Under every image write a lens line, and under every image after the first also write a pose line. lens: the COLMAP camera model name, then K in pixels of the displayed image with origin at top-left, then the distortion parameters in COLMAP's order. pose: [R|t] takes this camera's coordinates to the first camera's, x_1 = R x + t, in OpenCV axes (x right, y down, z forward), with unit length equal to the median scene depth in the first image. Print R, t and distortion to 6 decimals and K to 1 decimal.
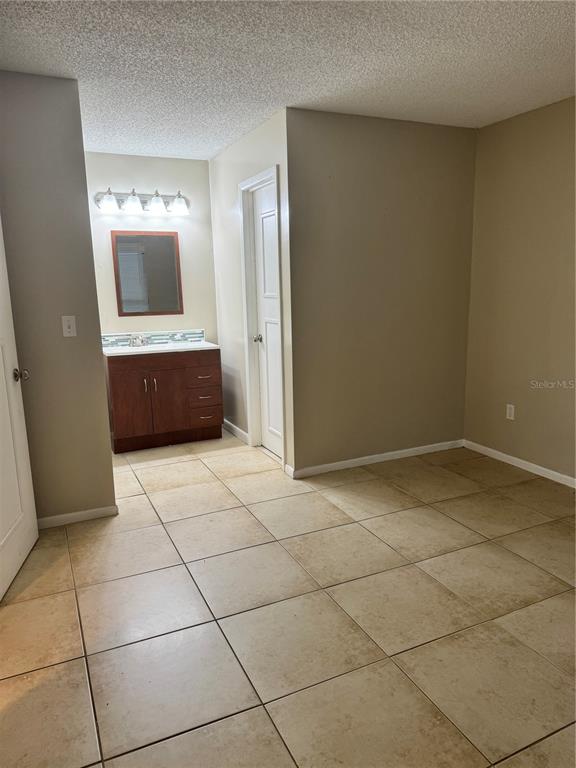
lens RADIAL K [[544.5, 0, 287.4], [0, 544.5, 383.4], [0, 0, 1]] dist [0.007835, -0.006936]
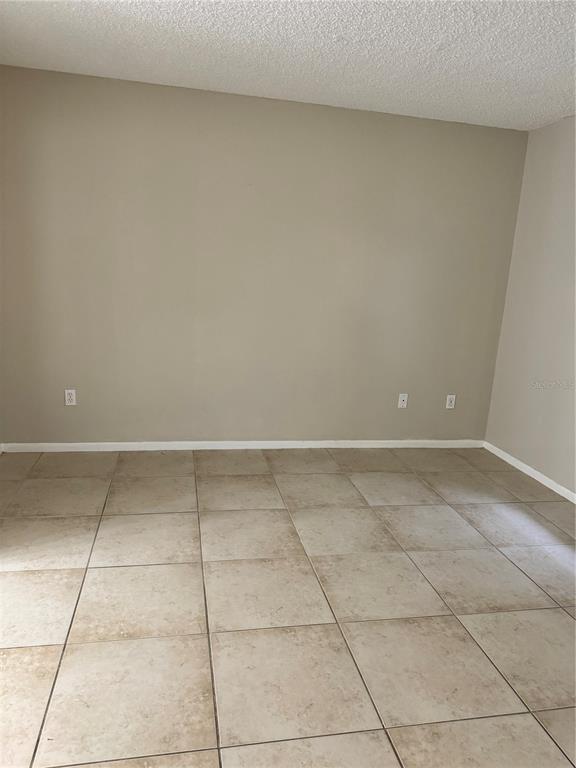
lens RADIAL K [[544.5, 0, 286.9], [0, 544.5, 386.0], [0, 0, 1]] dist [0.007835, -0.006936]
pose [[0.255148, -0.188207, 0.948408, -0.602429], [0.134431, 0.978251, 0.157964, -0.103002], [-0.957511, 0.087191, 0.274899, 0.606304]]
